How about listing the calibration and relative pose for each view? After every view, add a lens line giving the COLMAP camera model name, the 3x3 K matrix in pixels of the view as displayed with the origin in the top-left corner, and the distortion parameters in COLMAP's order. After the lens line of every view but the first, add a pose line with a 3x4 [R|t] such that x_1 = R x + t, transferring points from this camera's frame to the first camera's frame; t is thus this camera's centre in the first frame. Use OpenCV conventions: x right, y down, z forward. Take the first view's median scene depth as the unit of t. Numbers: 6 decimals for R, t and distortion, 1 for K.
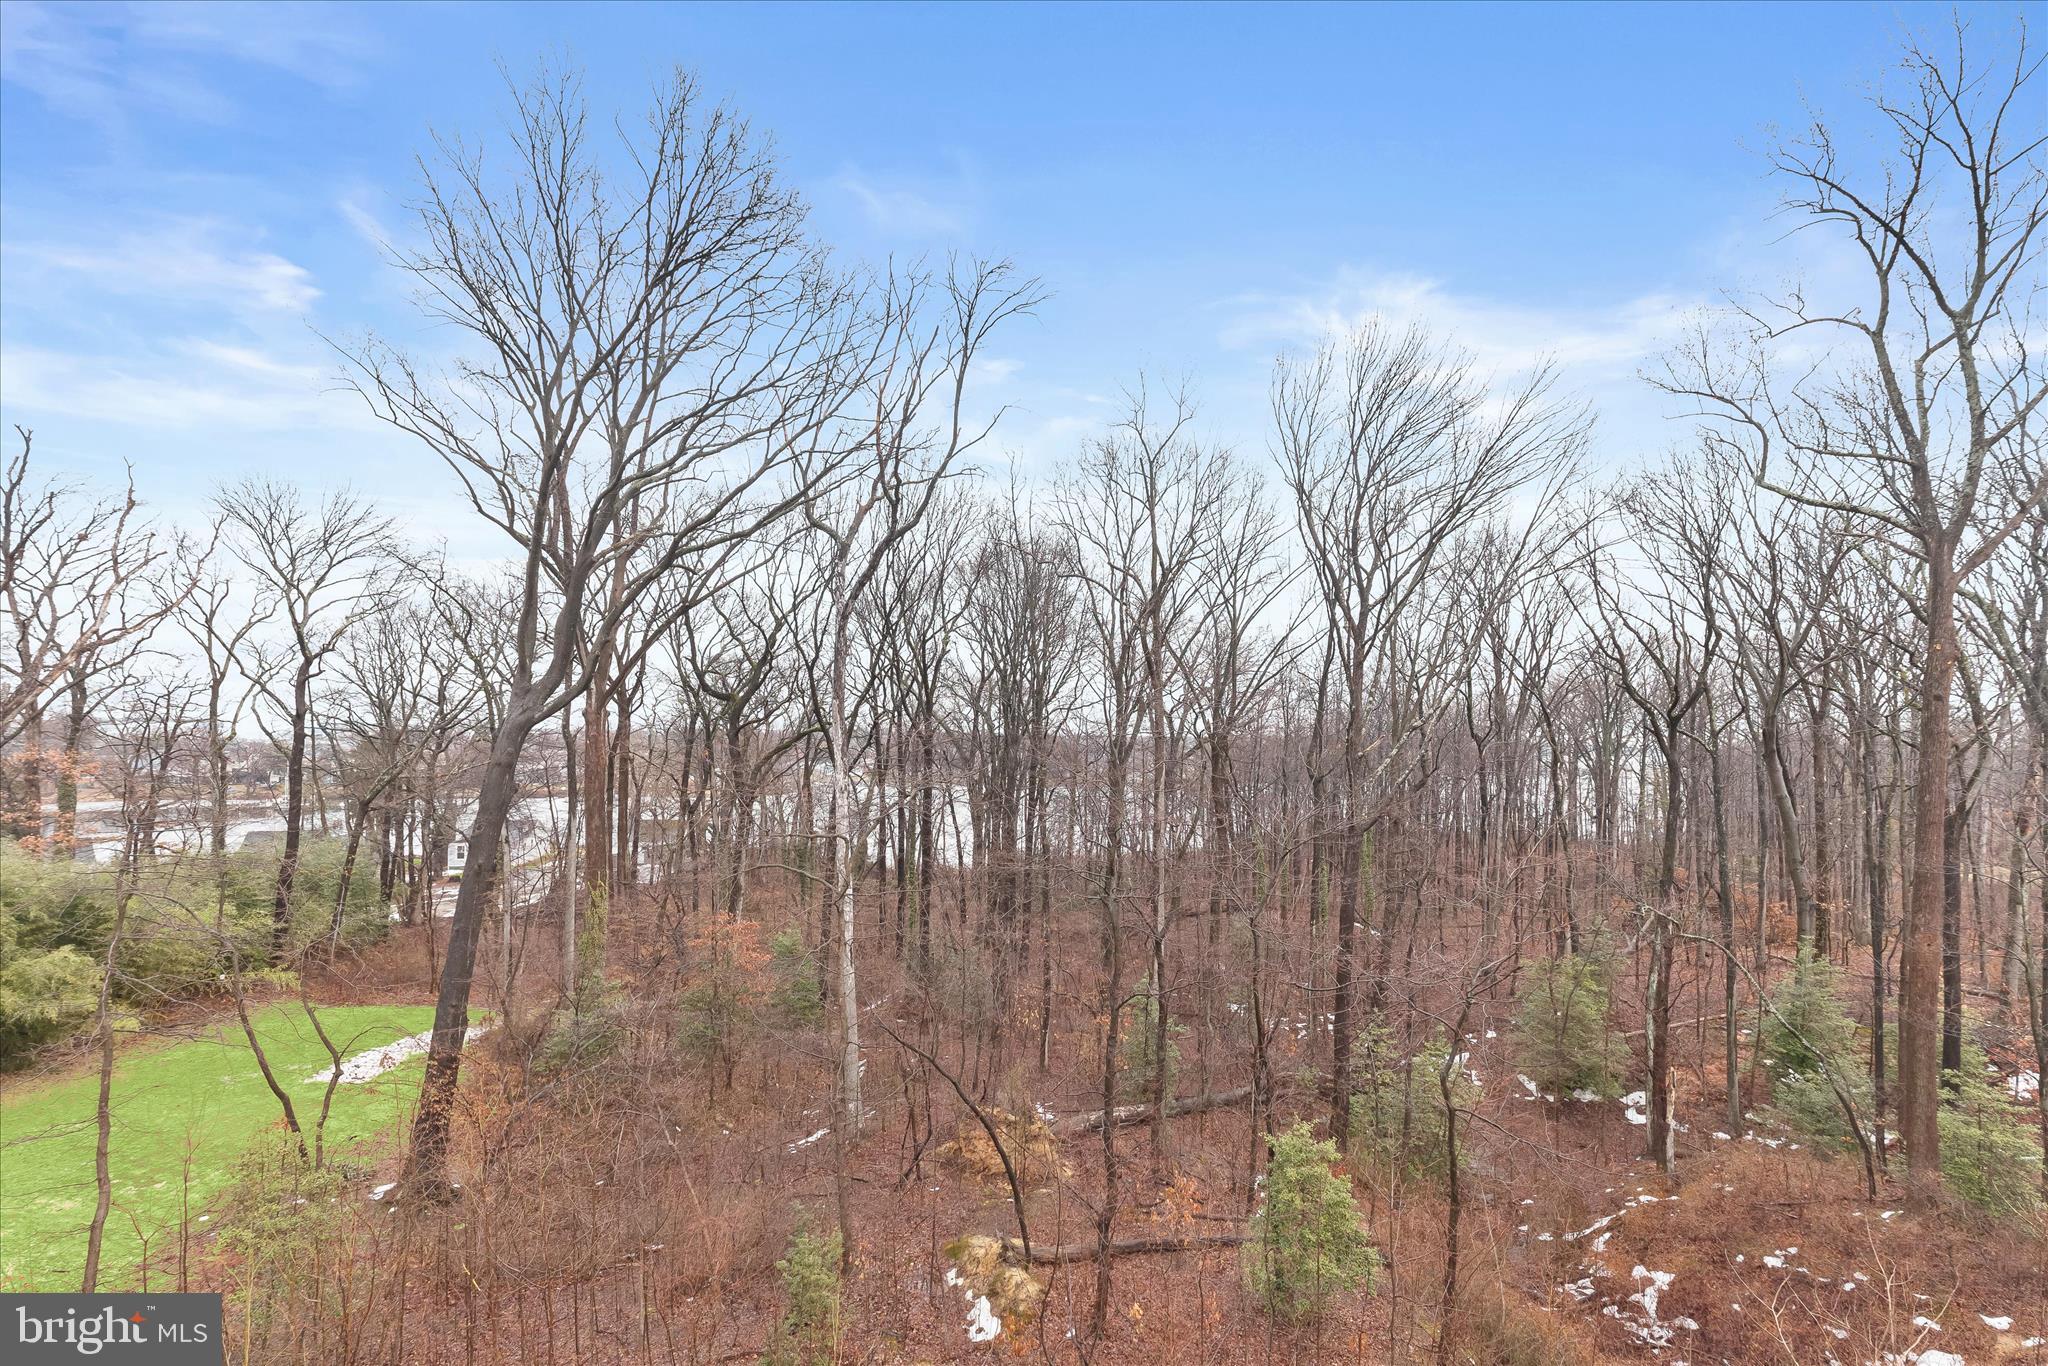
lens RADIAL K [[945.7, 0, 1026.8], [0, 945.7, 727.2], [0, 0, 1]] dist [0.003317, -0.000126]
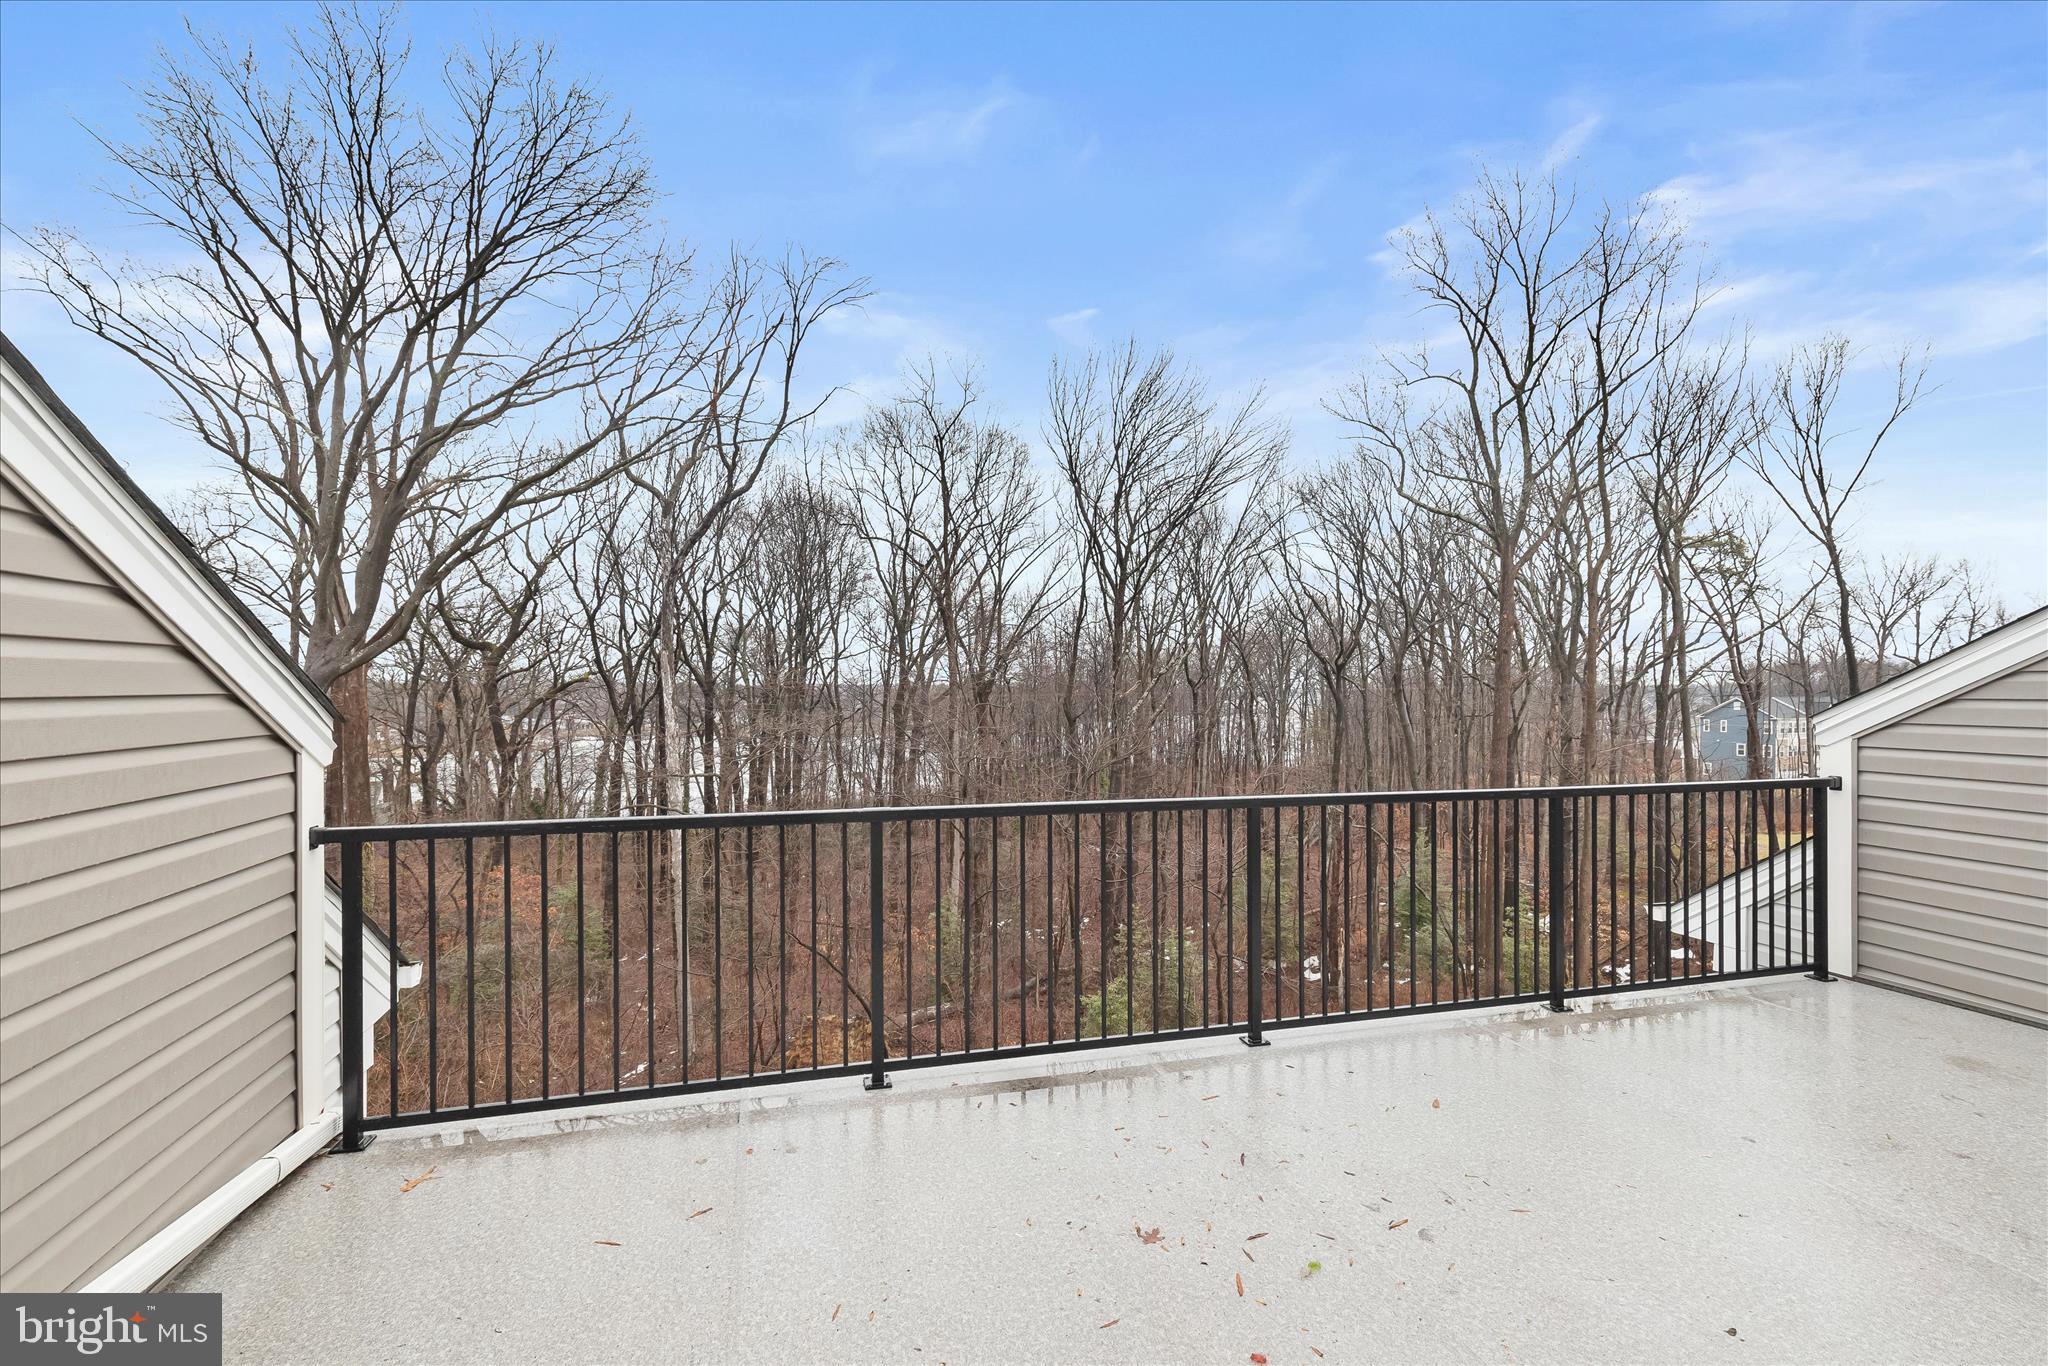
lens RADIAL K [[933.3, 0, 1036.7], [0, 933.3, 697.3], [0, 0, 1]] dist [0.008455, -0.000182]
pose [[0.952019, -0.013178, 0.305755, -0.094640], [0.006248, 0.999701, 0.023630, 0.000623], [-0.305975, -0.020586, 0.951817, -0.085287]]
